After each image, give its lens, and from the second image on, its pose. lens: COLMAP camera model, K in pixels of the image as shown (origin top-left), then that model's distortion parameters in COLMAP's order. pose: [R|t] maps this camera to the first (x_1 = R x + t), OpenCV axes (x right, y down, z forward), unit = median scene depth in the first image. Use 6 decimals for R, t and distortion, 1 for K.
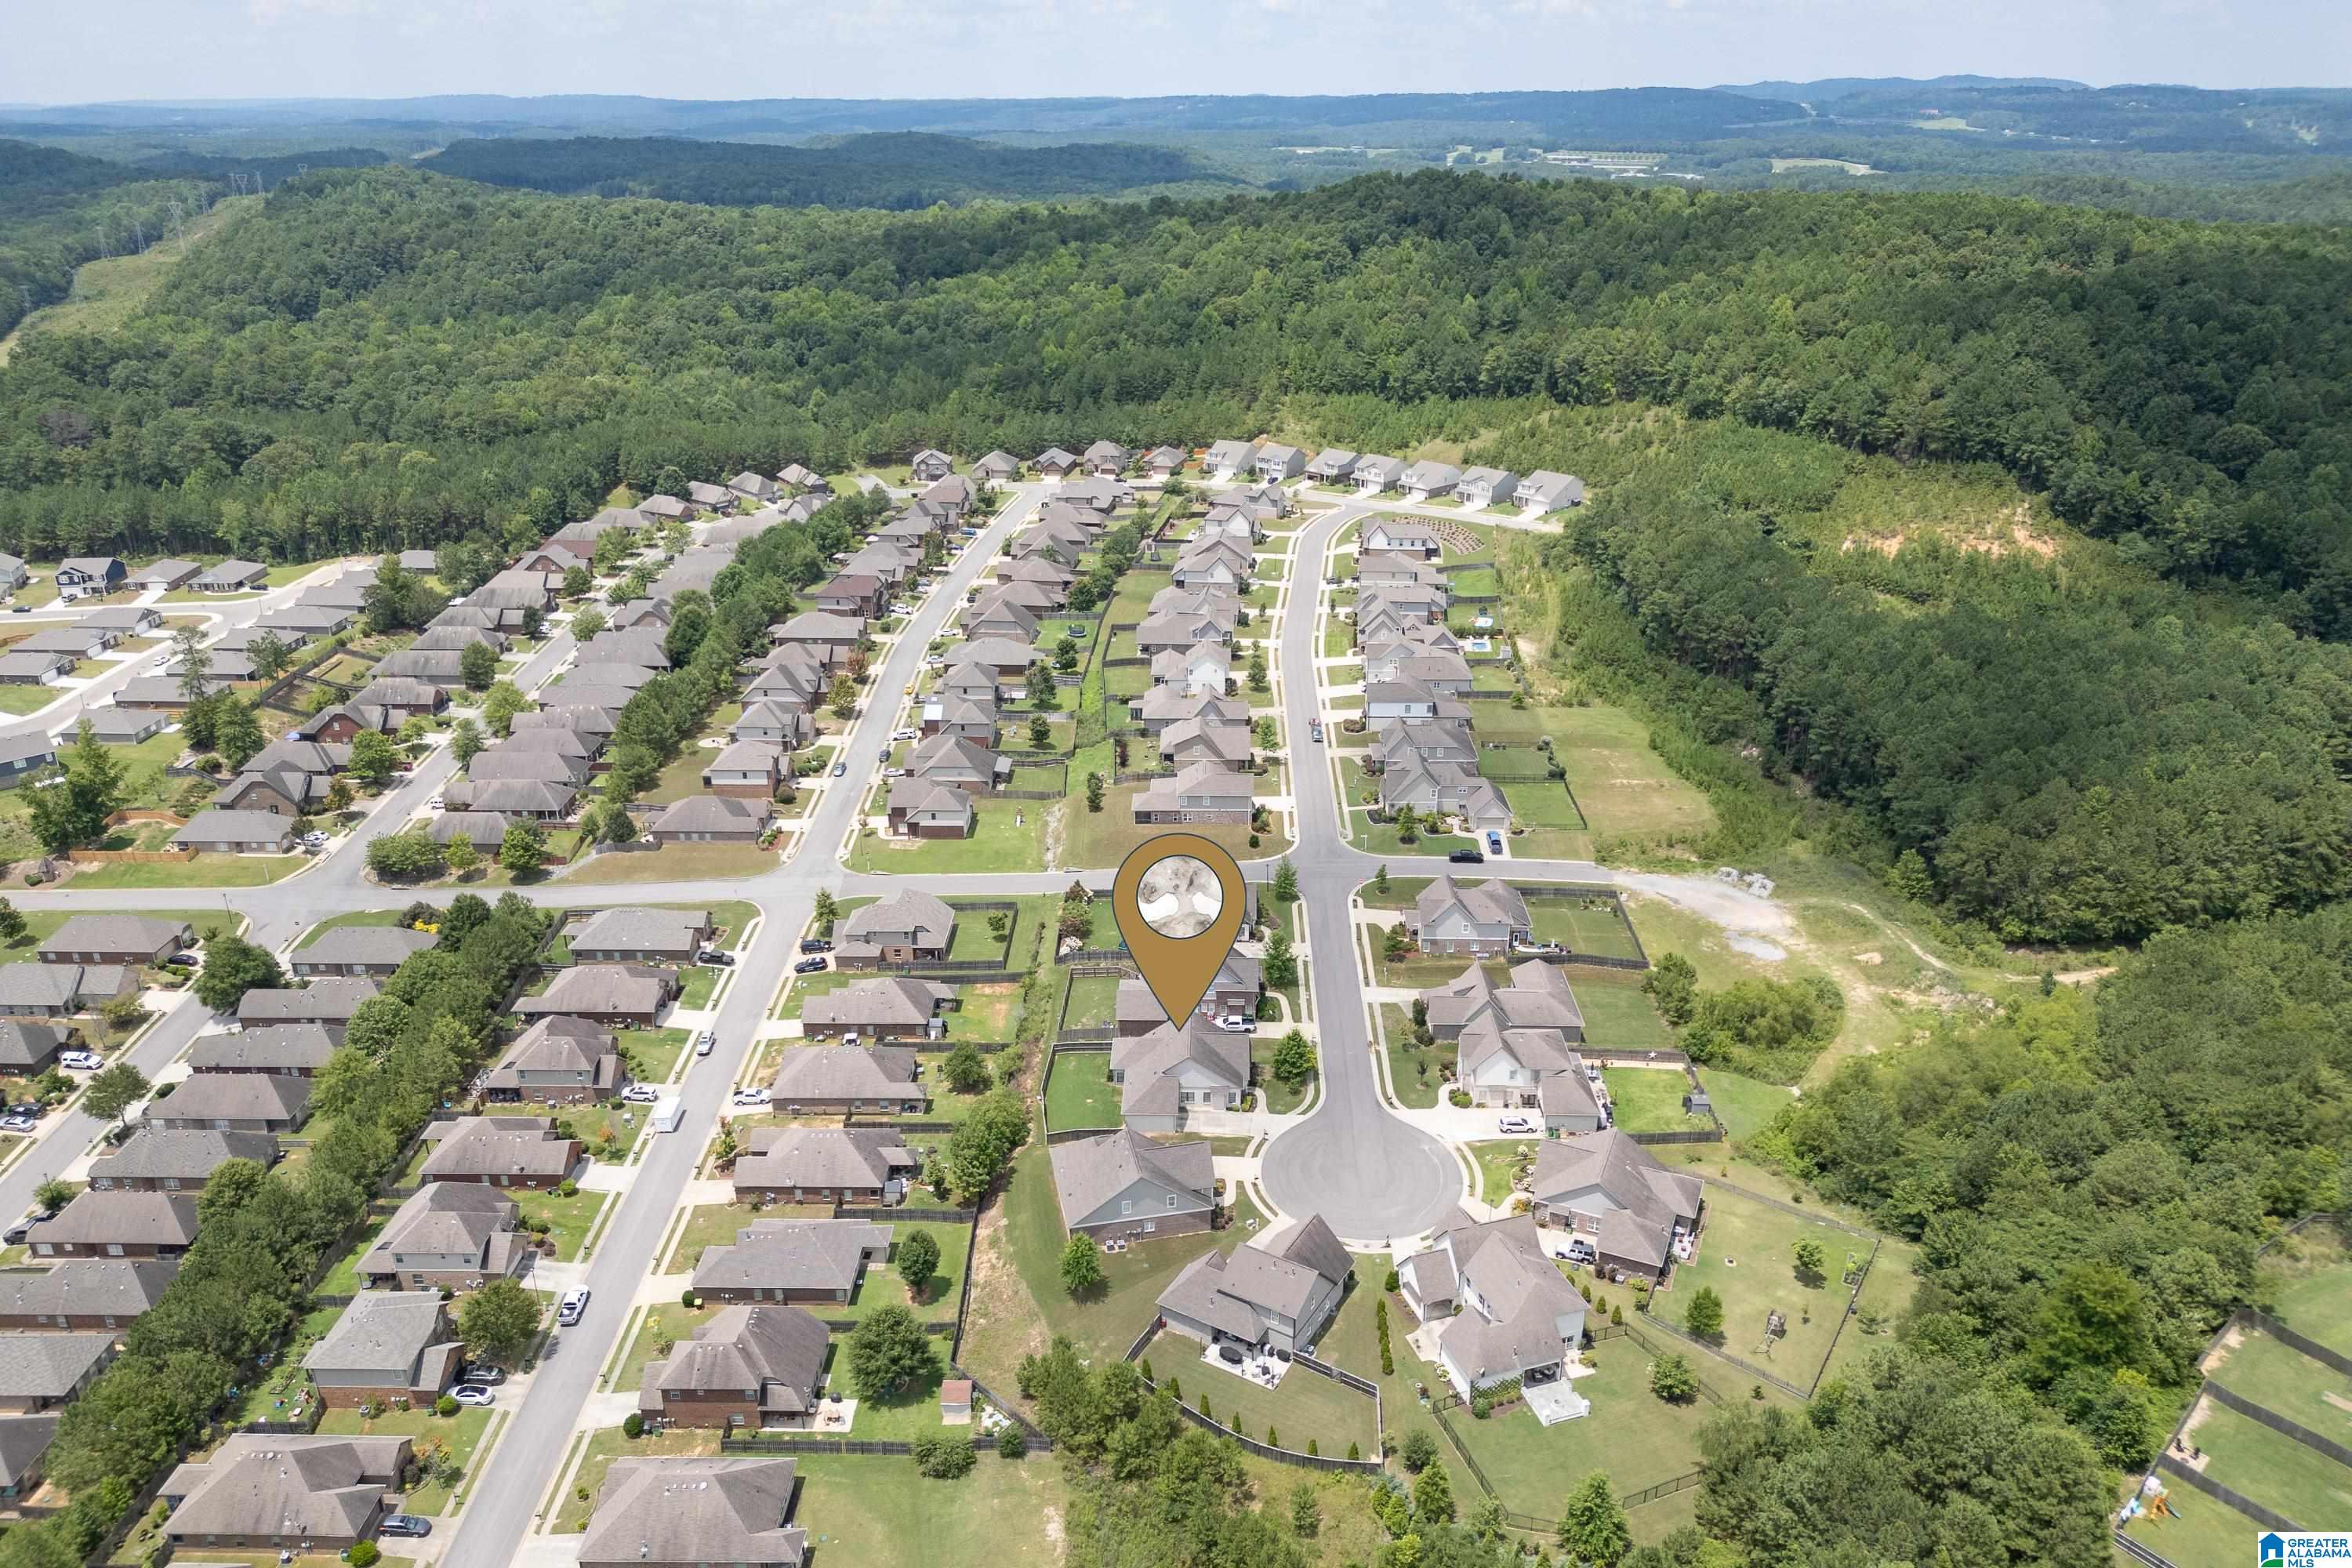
lens RADIAL K [[1637.0, 0, 1168.4], [0, 1637.0, 790.4], [0, 0, 1]] dist [0.077990, -0.082558]
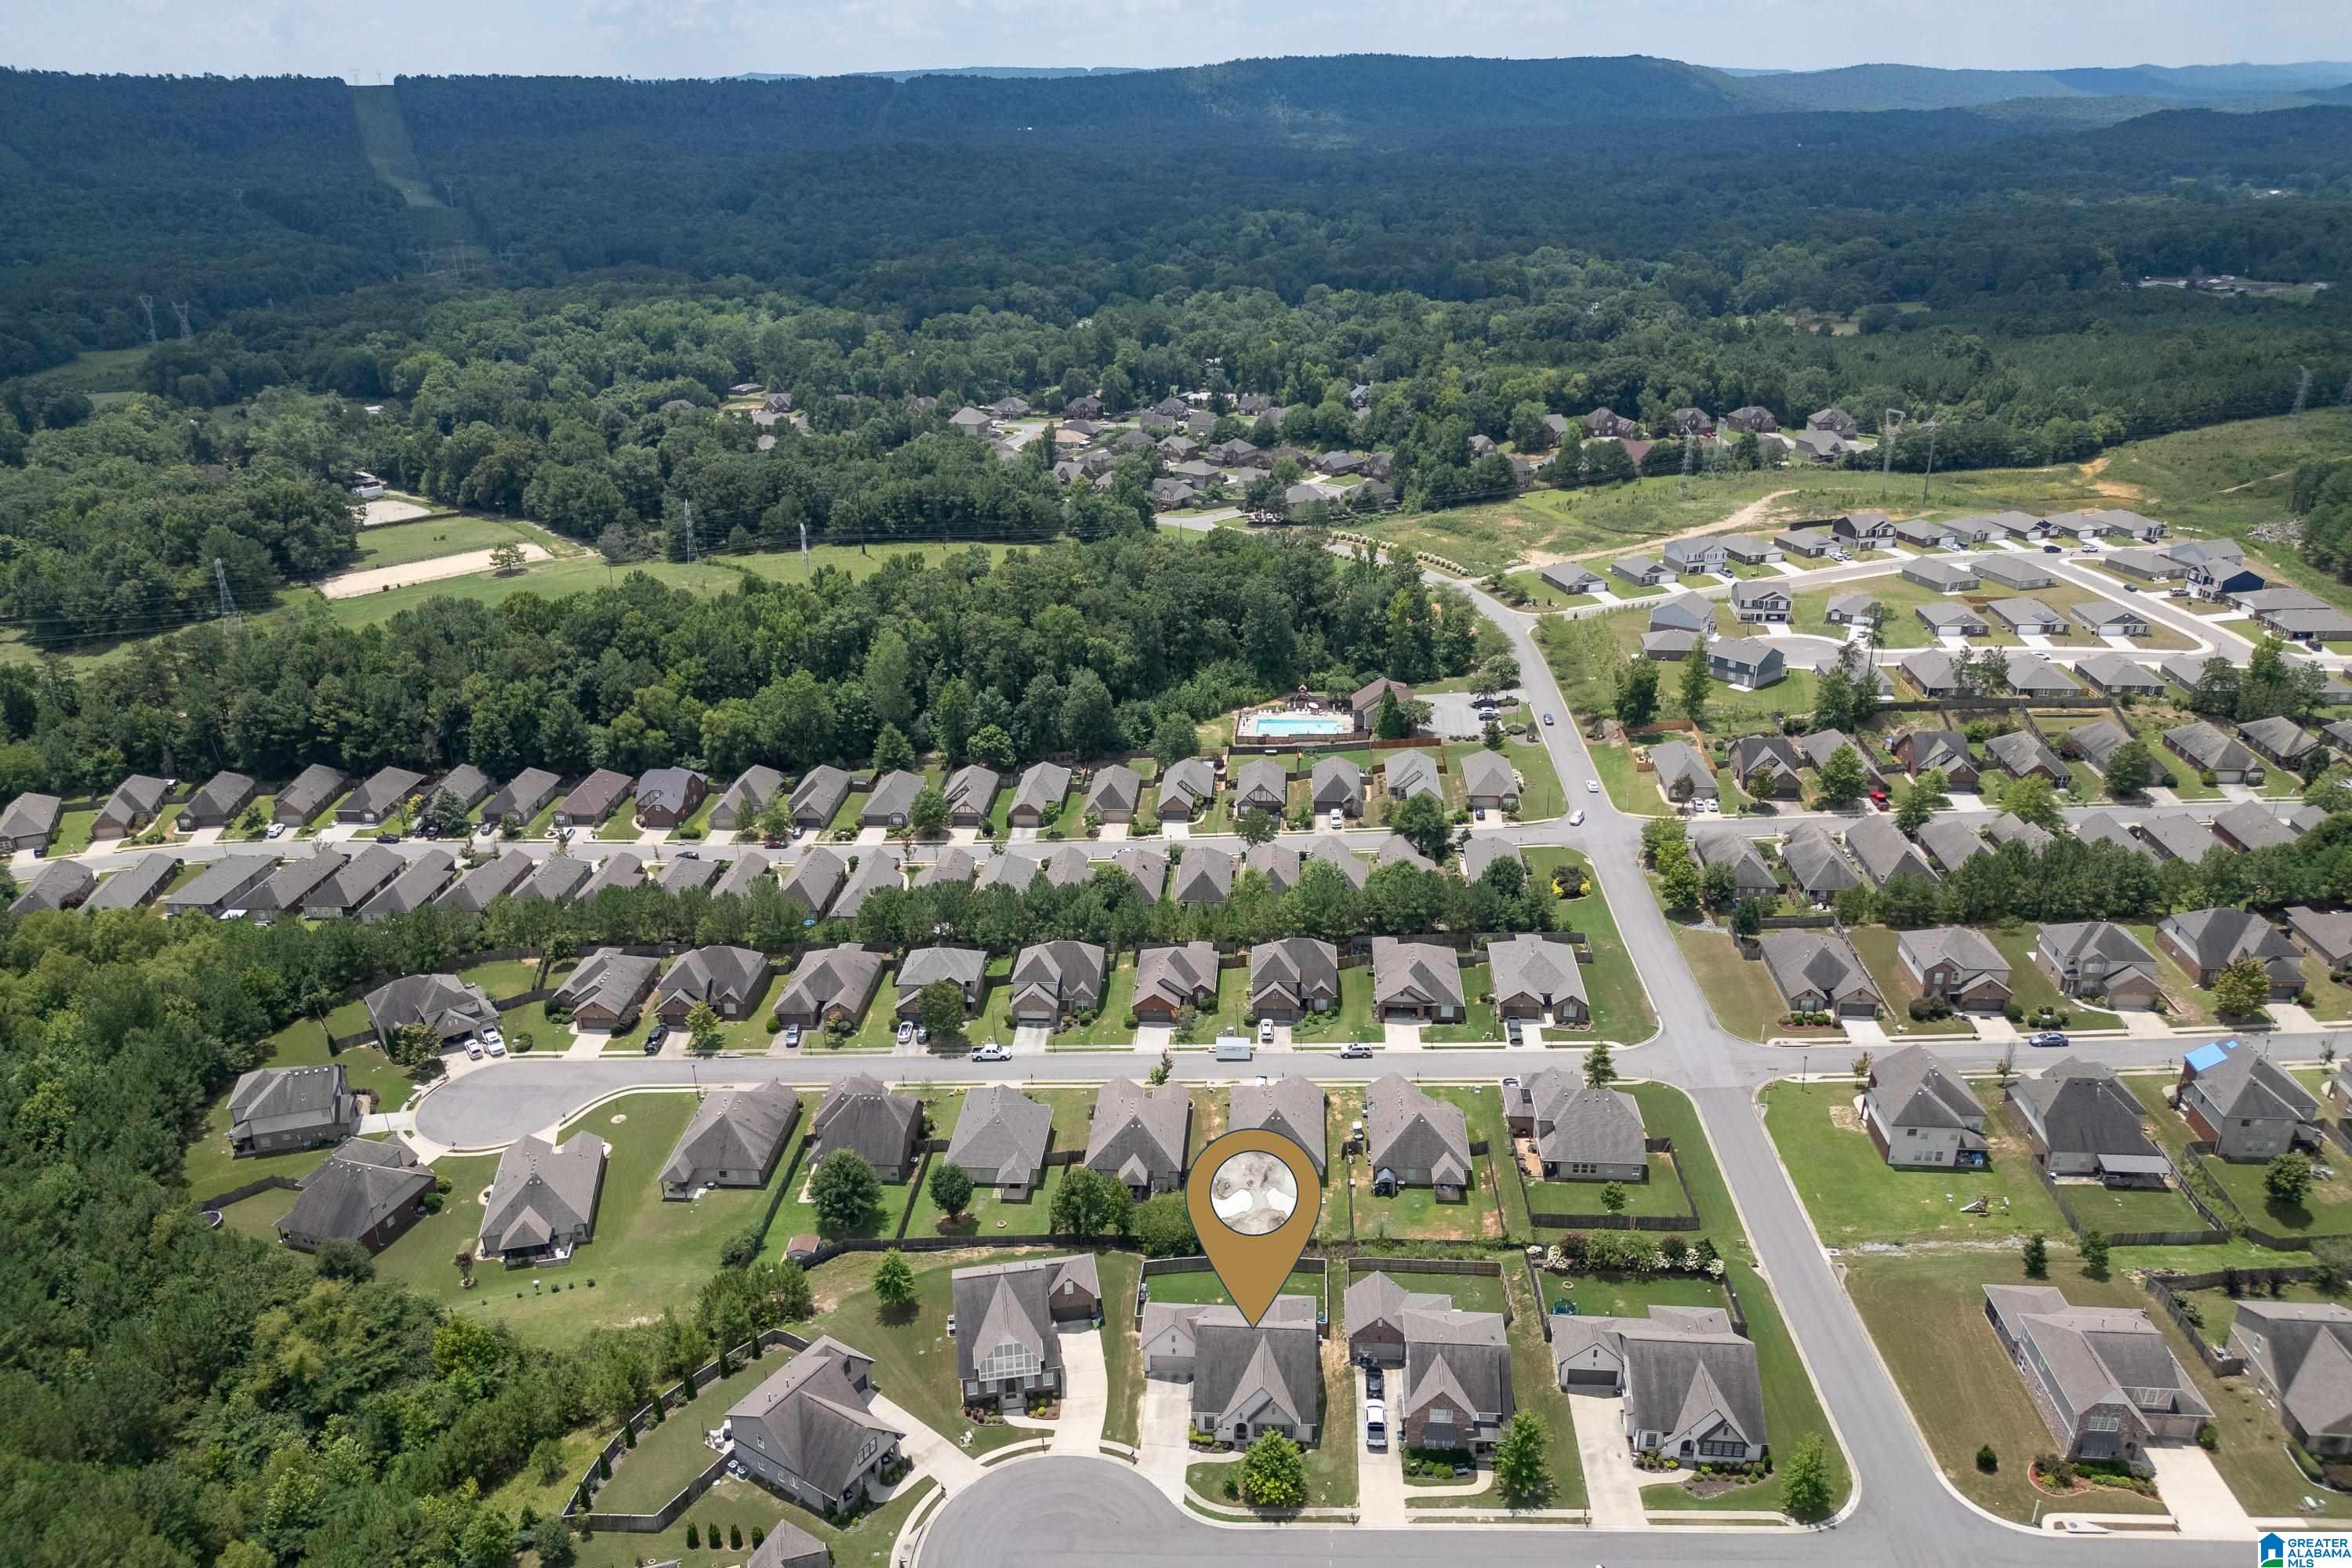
lens RADIAL K [[1638.8, 0, 1177.2], [0, 1638.8, 836.5], [0, 0, 1]] dist [0.084118, -0.093023]
pose [[-0.042692, 0.412997, -0.909731, 0.404811], [-0.372829, 0.838200, 0.398019, -0.218798], [0.926917, 0.356167, 0.118193, 0.521363]]
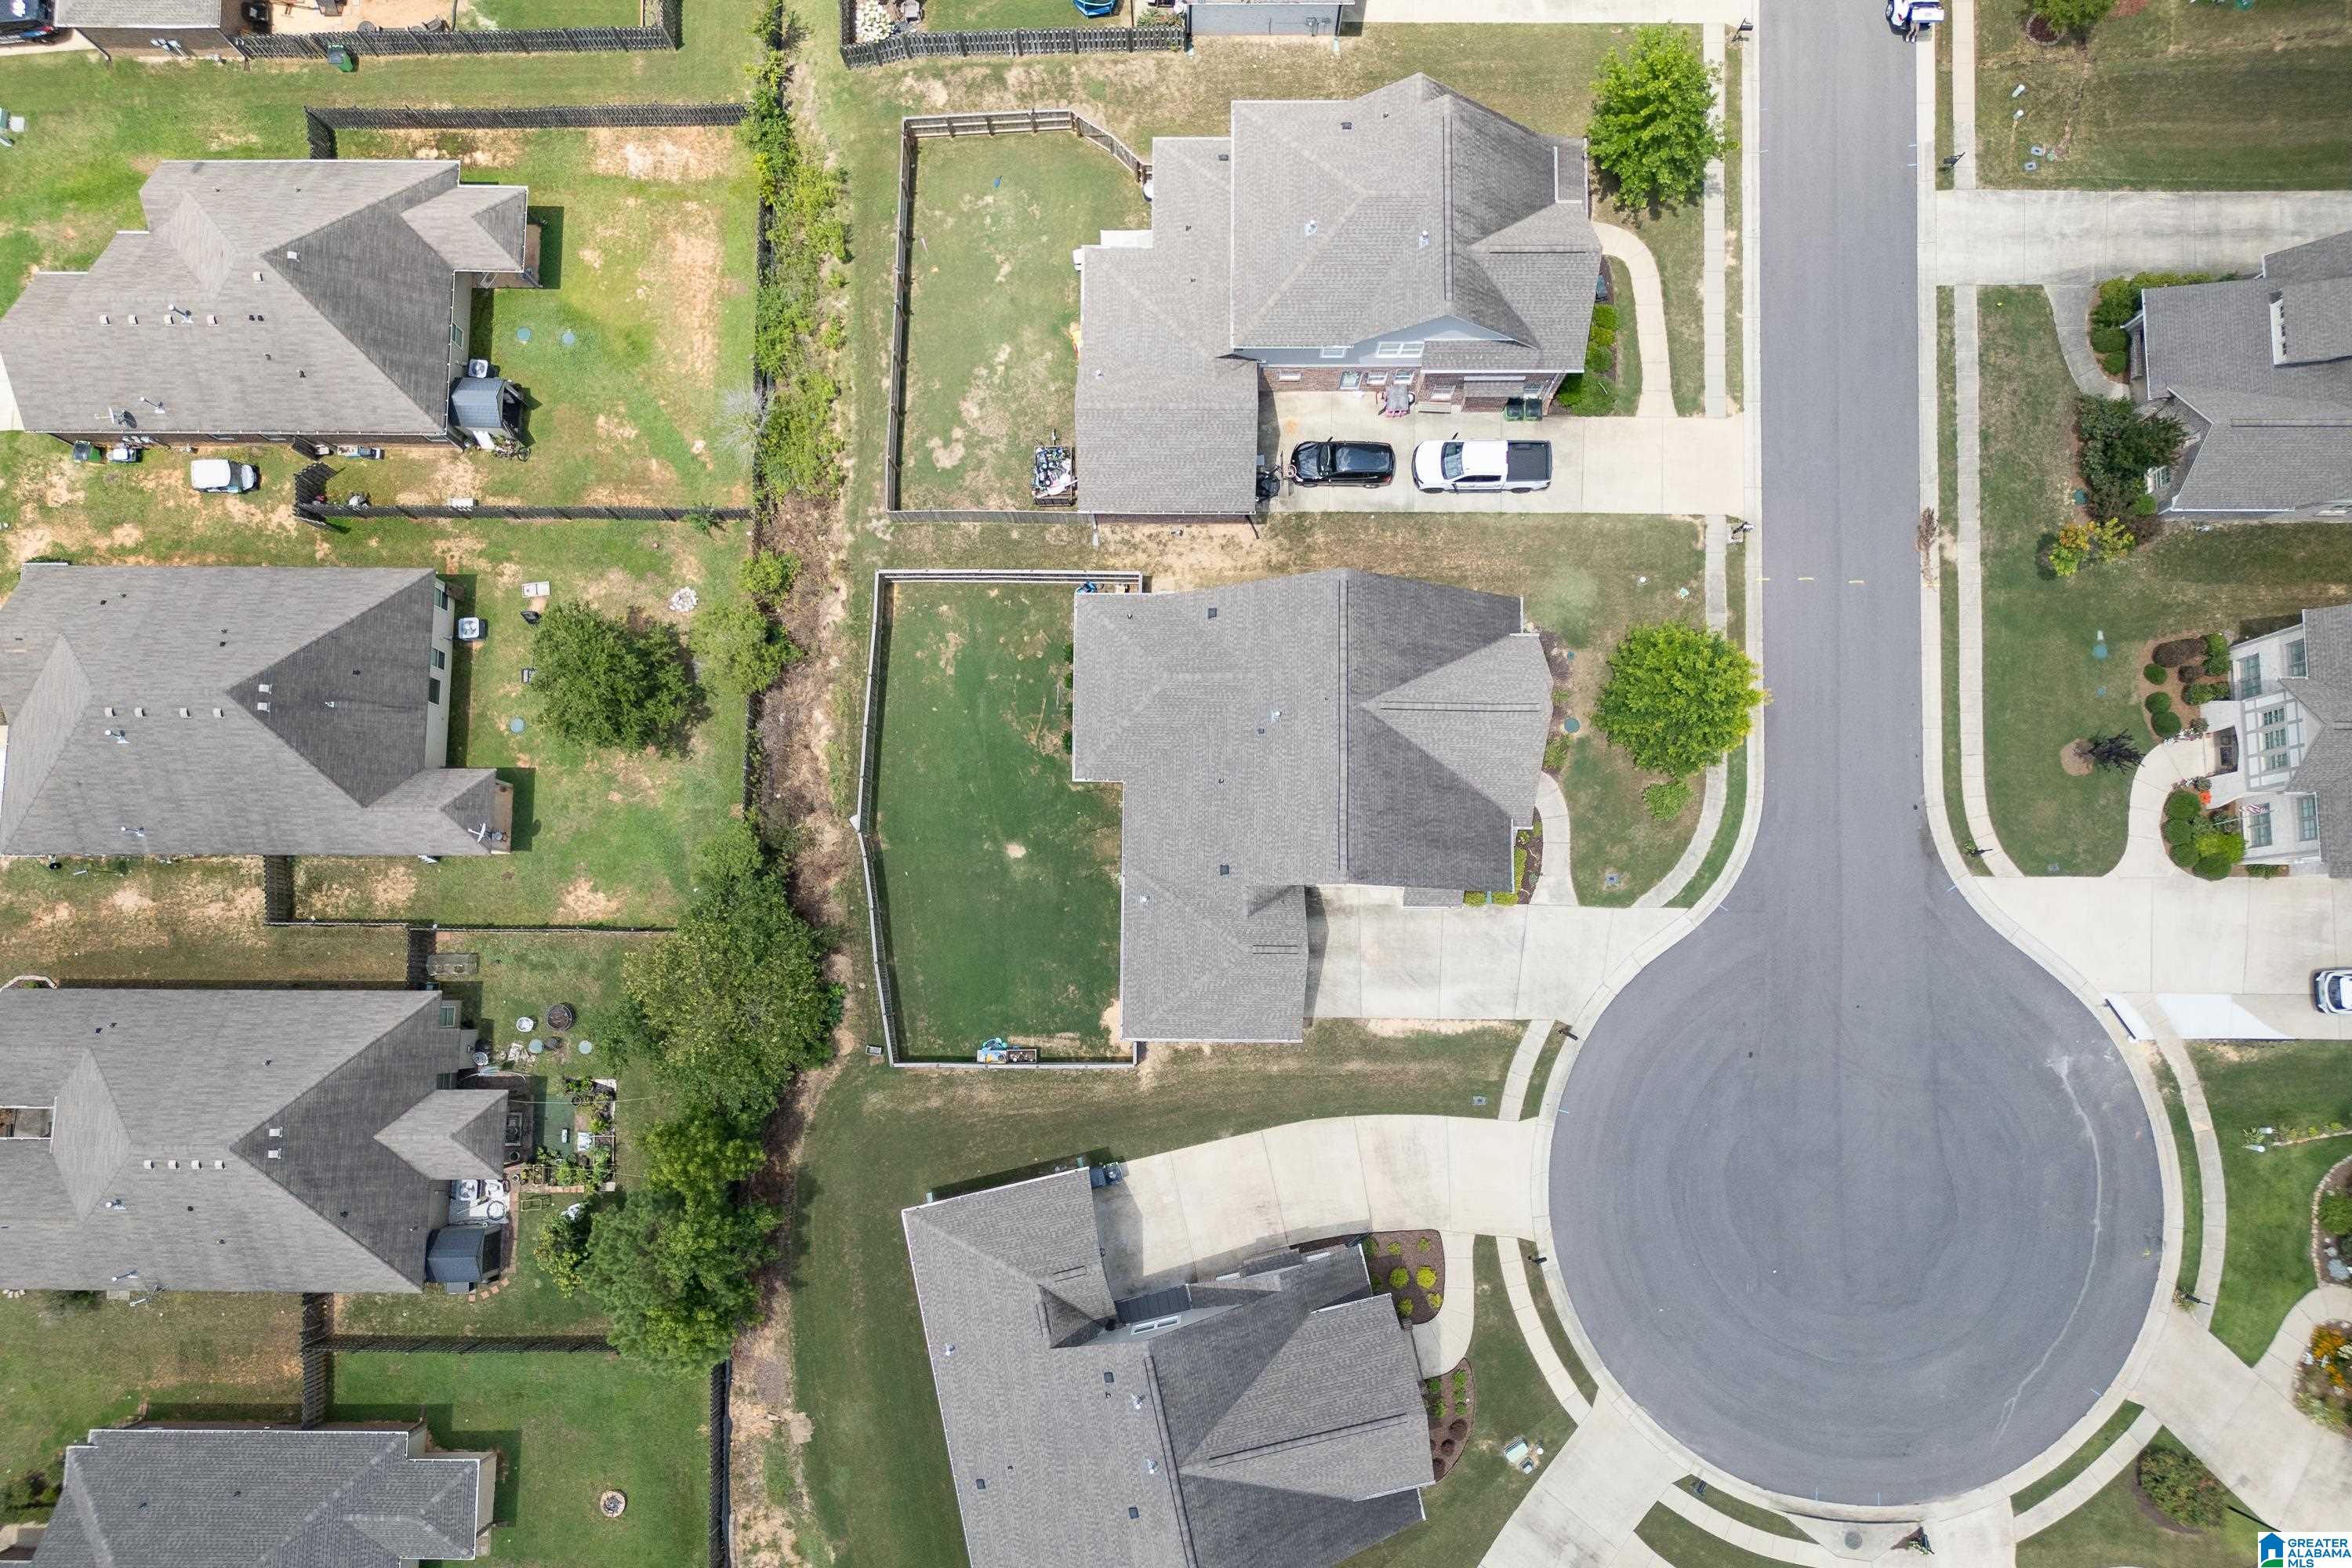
lens RADIAL K [[1637.0, 0, 1168.4], [0, 1637.0, 790.4], [0, 0, 1]] dist [0.077990, -0.082558]
pose [[0.999768, -0.019391, -0.009357, -0.009813], [0.017629, 0.487748, 0.872806, -0.062074], [-0.012361, -0.872769, 0.487977, 0.558866]]
